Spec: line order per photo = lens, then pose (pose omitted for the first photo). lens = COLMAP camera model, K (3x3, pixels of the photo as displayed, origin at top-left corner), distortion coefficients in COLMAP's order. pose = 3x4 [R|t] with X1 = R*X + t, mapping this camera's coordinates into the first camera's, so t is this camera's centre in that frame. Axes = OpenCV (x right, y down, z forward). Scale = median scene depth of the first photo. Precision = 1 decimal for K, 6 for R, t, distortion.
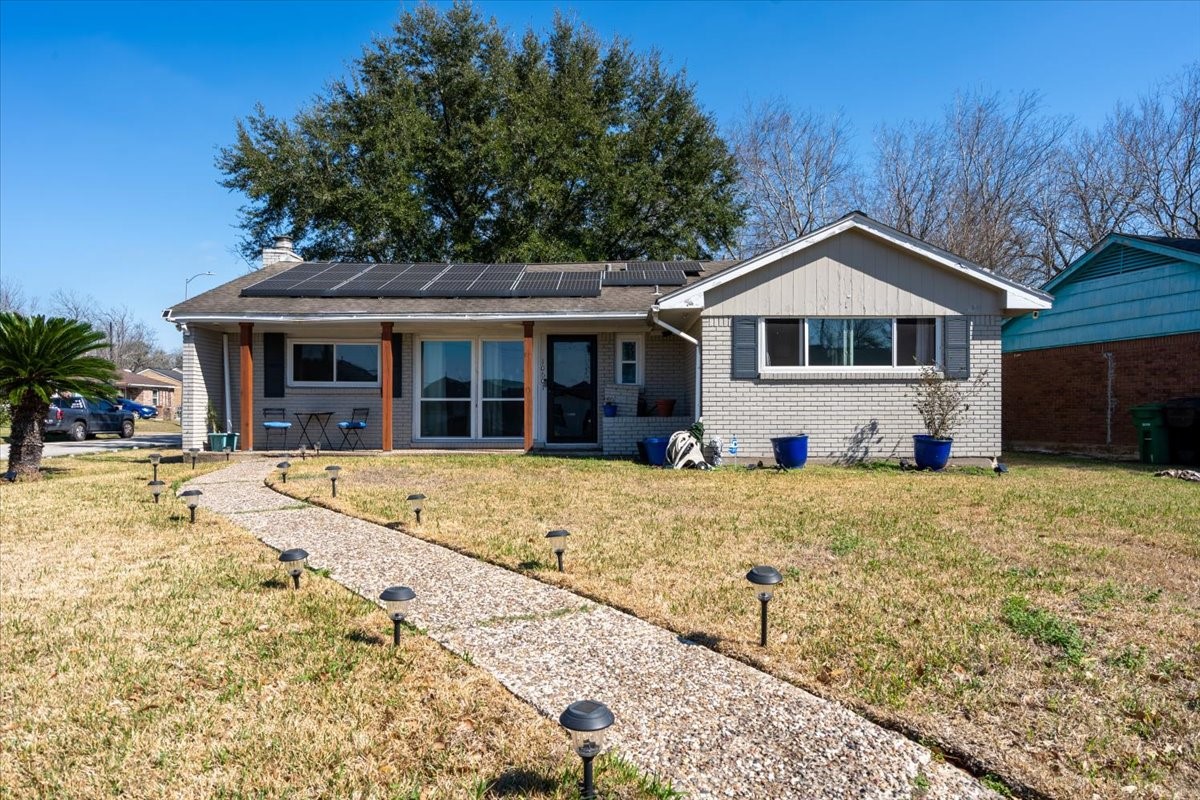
lens RADIAL K [[825.0, 0, 635.8], [0, 825.0, 398.2], [0, 0, 1]] dist [0.002554, 0.000362]
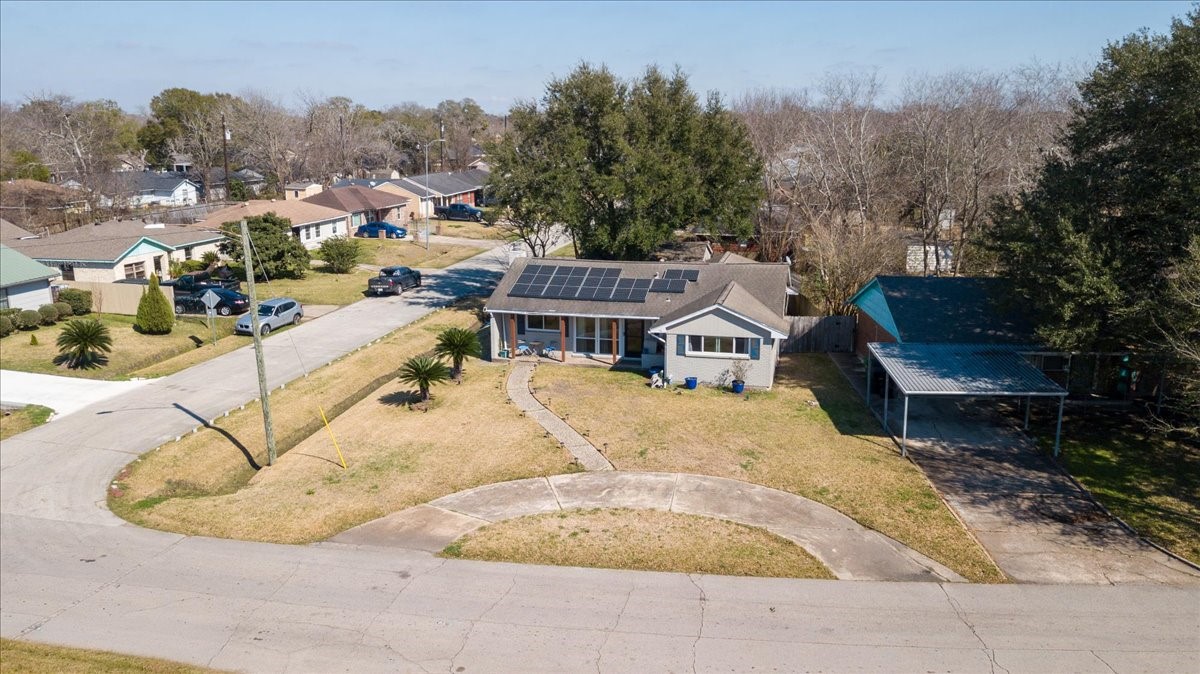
lens RADIAL K [[820.6, 0, 627.7], [0, 820.6, 333.4], [0, 0, 1]] dist [0.024581, 0.000995]
pose [[0.975302, 0.050542, -0.215015, 0.558436], [-0.004391, 0.977711, 0.209907, -0.694738], [0.220832, -0.203779, 0.953786, -1.751260]]
